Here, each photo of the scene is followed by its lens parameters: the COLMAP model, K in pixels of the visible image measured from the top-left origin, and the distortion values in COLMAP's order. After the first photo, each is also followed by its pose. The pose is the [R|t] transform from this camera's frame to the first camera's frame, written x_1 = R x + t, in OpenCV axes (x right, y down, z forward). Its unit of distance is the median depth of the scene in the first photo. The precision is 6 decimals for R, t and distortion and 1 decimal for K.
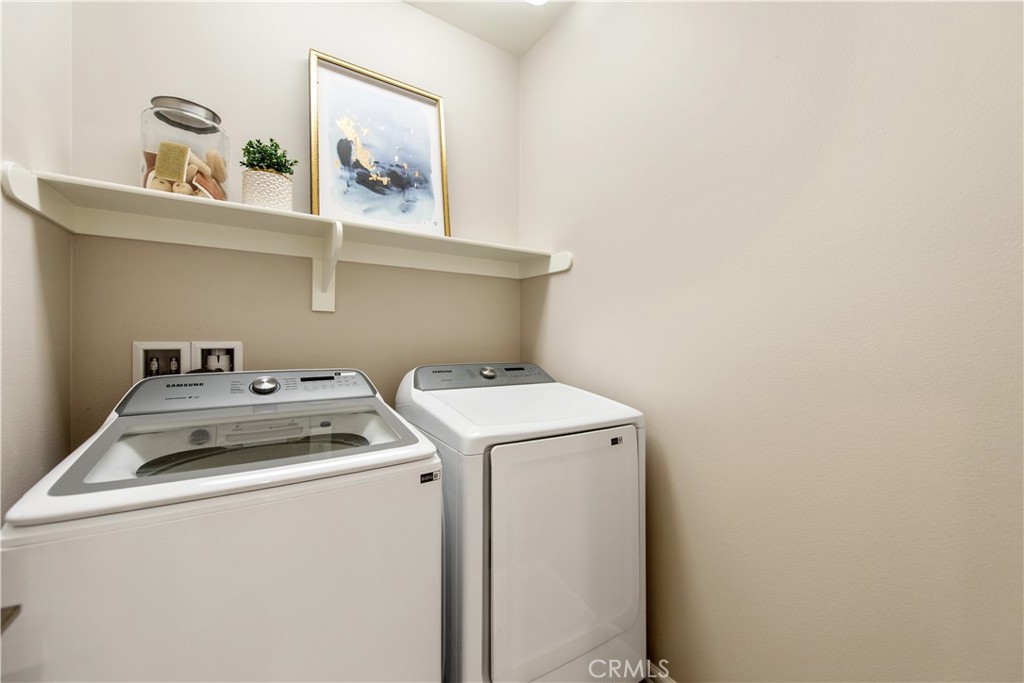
lens RADIAL K [[405.0, 0, 514.6], [0, 405.0, 339.7], [0, 0, 1]] dist [0.012704, -0.002152]
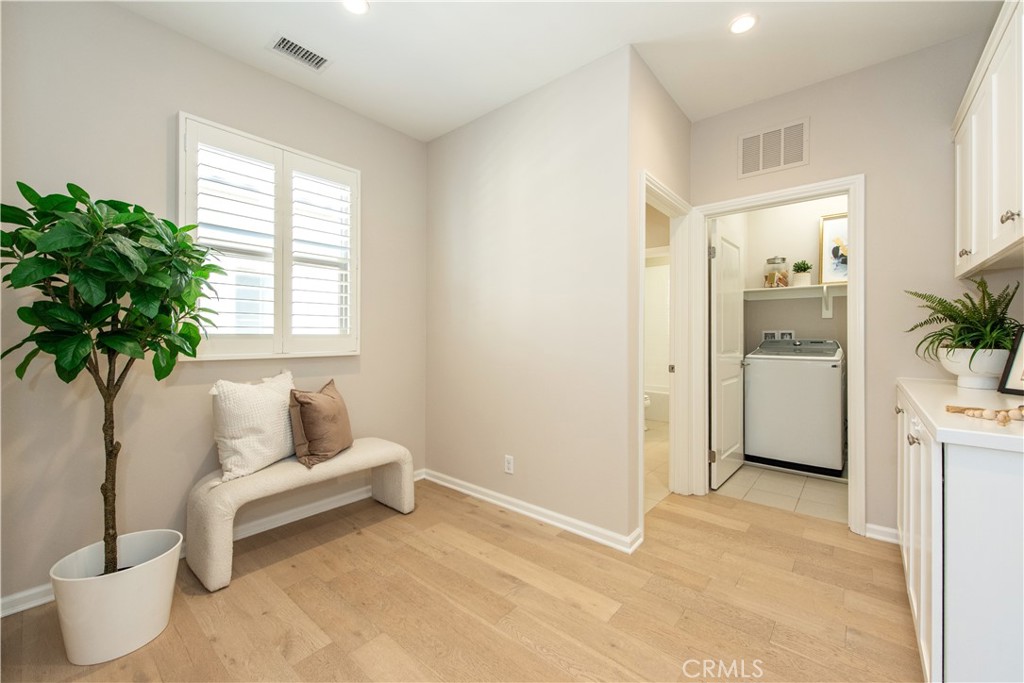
lens RADIAL K [[405.0, 0, 520.6], [0, 405.0, 333.5], [0, 0, 1]] dist [0.012704, -0.002152]
pose [[0.287890, -0.012870, -0.957577, 1.434747], [-0.002420, 0.999897, -0.014167, 0.067066], [0.957661, 0.006396, 0.287829, -1.574176]]
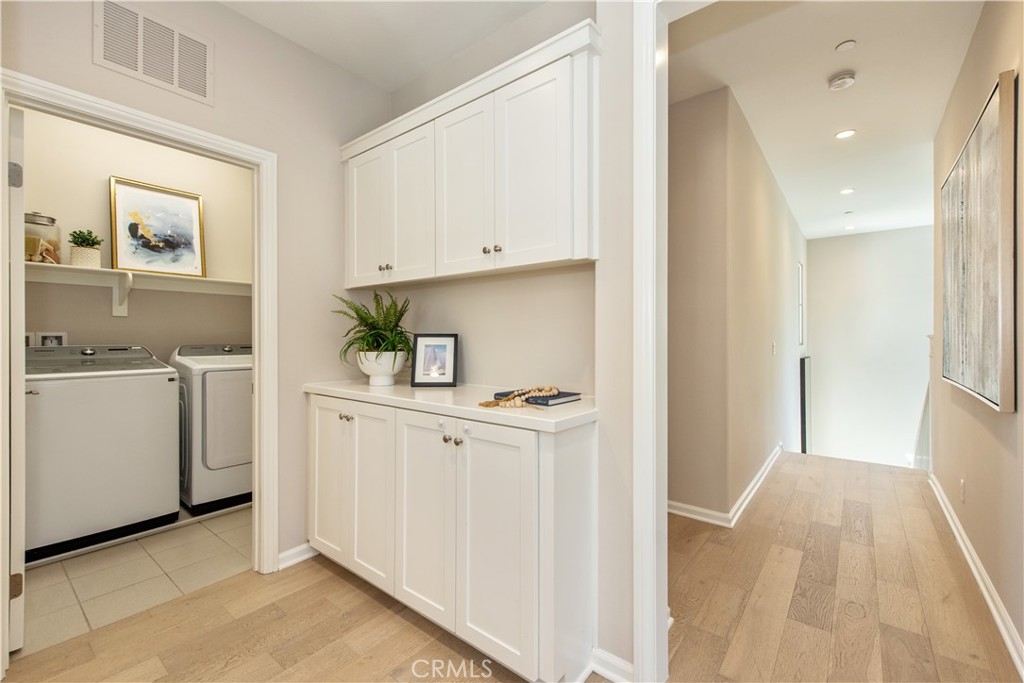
lens RADIAL K [[429.3, 0, 513.7], [0, 429.3, 336.7], [0, 0, 1]] dist [0.016816, -0.005139]
pose [[0.950145, -0.008608, 0.311689, 0.636456], [0.010597, 0.999933, -0.004690, 0.053491], [-0.311627, 0.007759, 0.950173, -1.481991]]
